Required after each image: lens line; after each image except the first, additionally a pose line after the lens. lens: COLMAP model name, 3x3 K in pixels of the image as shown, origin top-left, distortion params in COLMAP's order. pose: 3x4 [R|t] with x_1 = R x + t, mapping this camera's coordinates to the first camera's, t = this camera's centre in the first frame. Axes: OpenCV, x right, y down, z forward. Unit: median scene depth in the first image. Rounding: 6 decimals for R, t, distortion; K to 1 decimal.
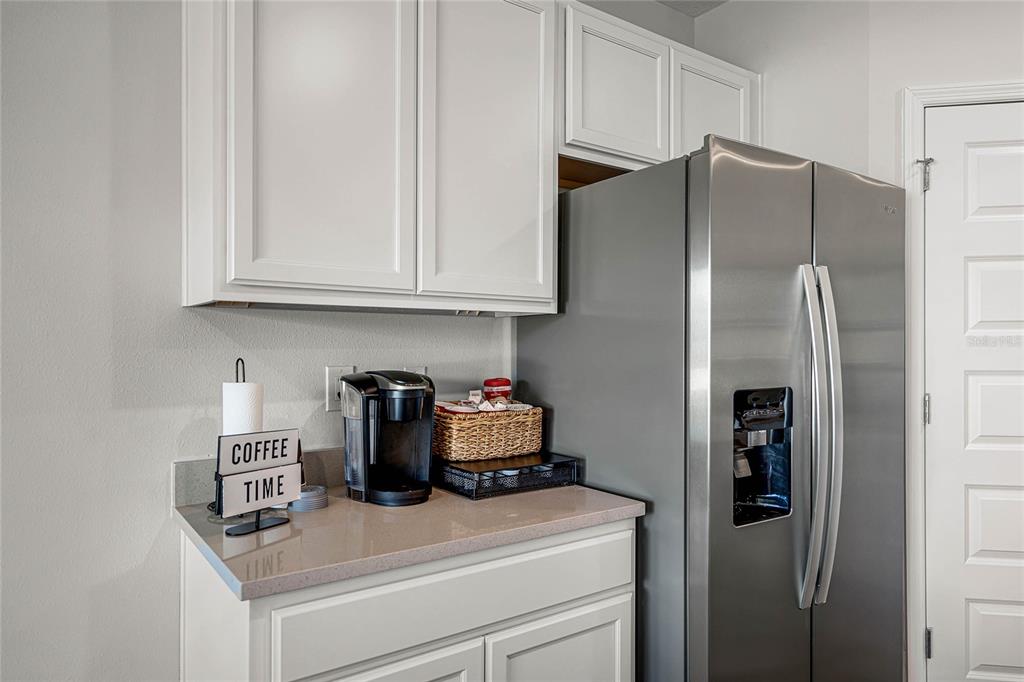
lens RADIAL K [[663.3, 0, 511.0], [0, 663.3, 346.7], [0, 0, 1]] dist [0.006726, 0.012894]
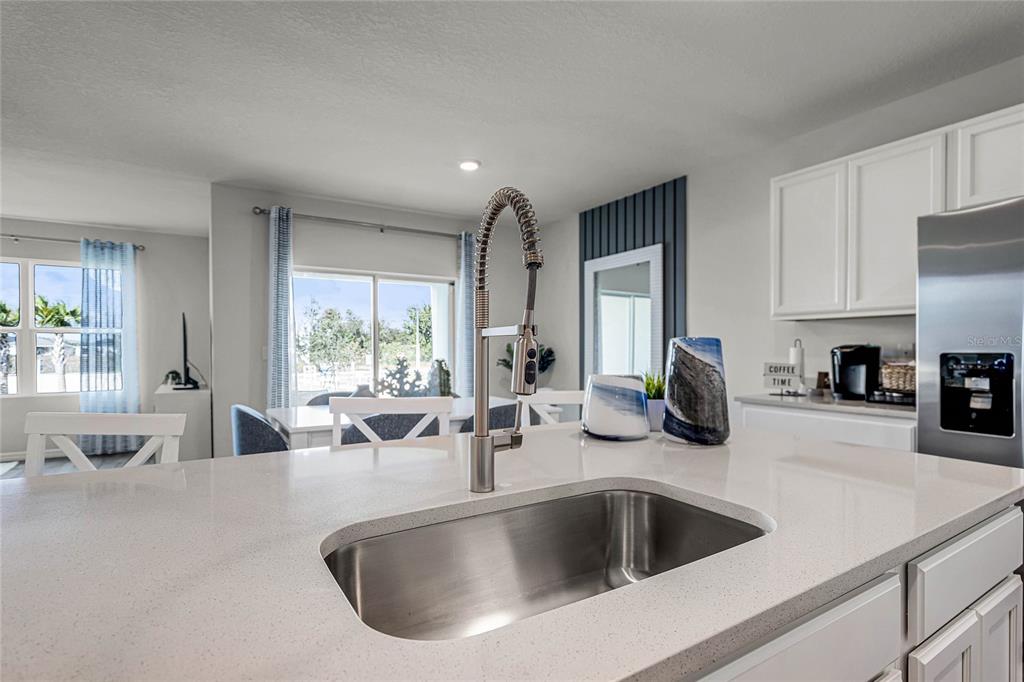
lens RADIAL K [[504.3, 0, 506.9], [0, 504.3, 348.8], [0, 0, 1]] dist [0.005530, 0.002700]
pose [[-0.068315, 0.001329, -0.997663, 1.699504], [0.001044, 0.999999, 0.001260, 0.050420], [0.997663, -0.000956, -0.068317, -0.069433]]
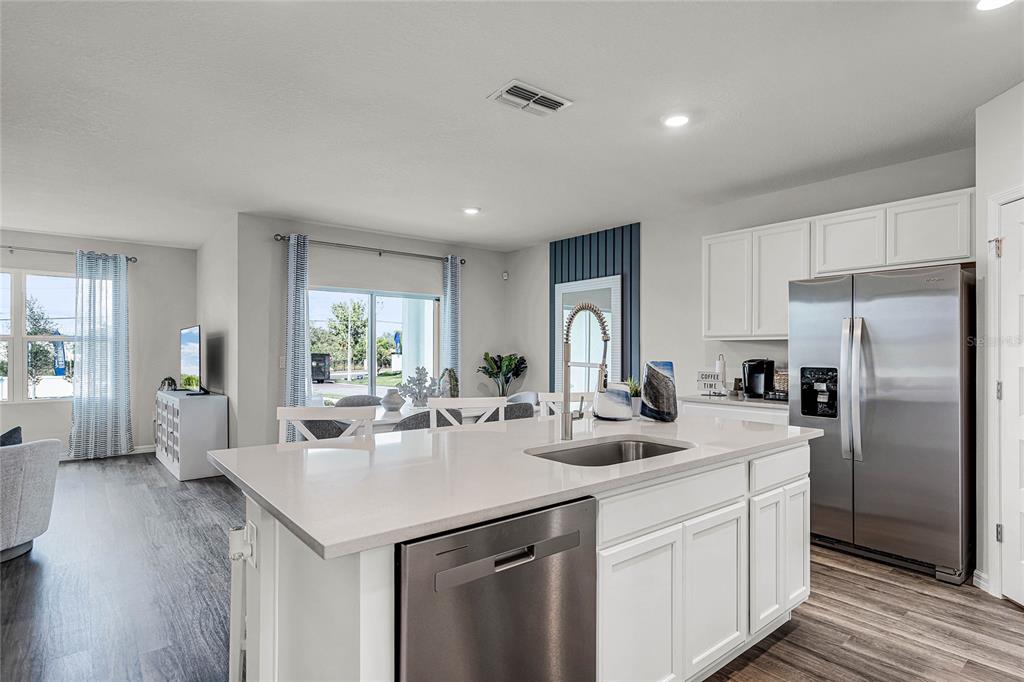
lens RADIAL K [[533.3, 0, 508.6], [0, 533.3, 345.9], [0, 0, 1]] dist [0.013148, -0.002862]
pose [[0.057420, -0.008176, -0.998317, 2.452372], [-0.002792, 0.999961, -0.008350, -0.002832], [0.998346, 0.003267, 0.057395, -0.373780]]
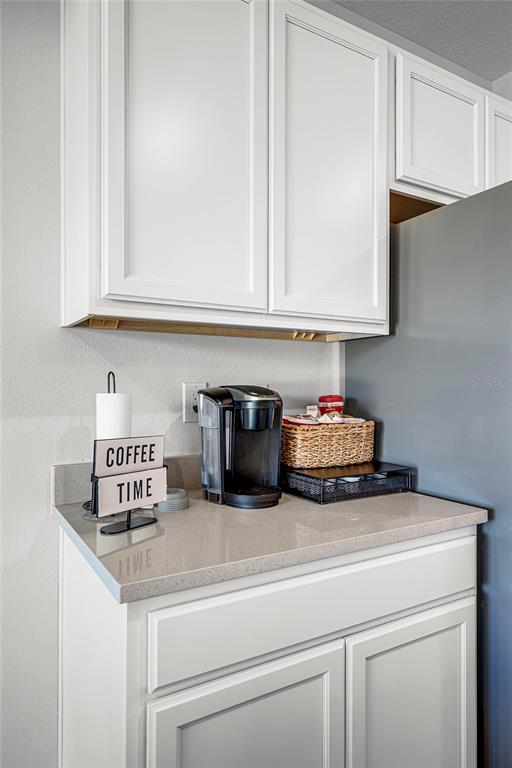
lens RADIAL K [[497.5, 0, 251.1], [0, 497.5, 384.6], [0, 0, 1]] dist [0.006726, 0.012894]
pose [[0.995899, -0.003184, -0.090416, -0.096491], [0.002758, 0.999984, -0.004839, 0.041331], [0.090430, 0.004569, 0.995892, 0.187982]]
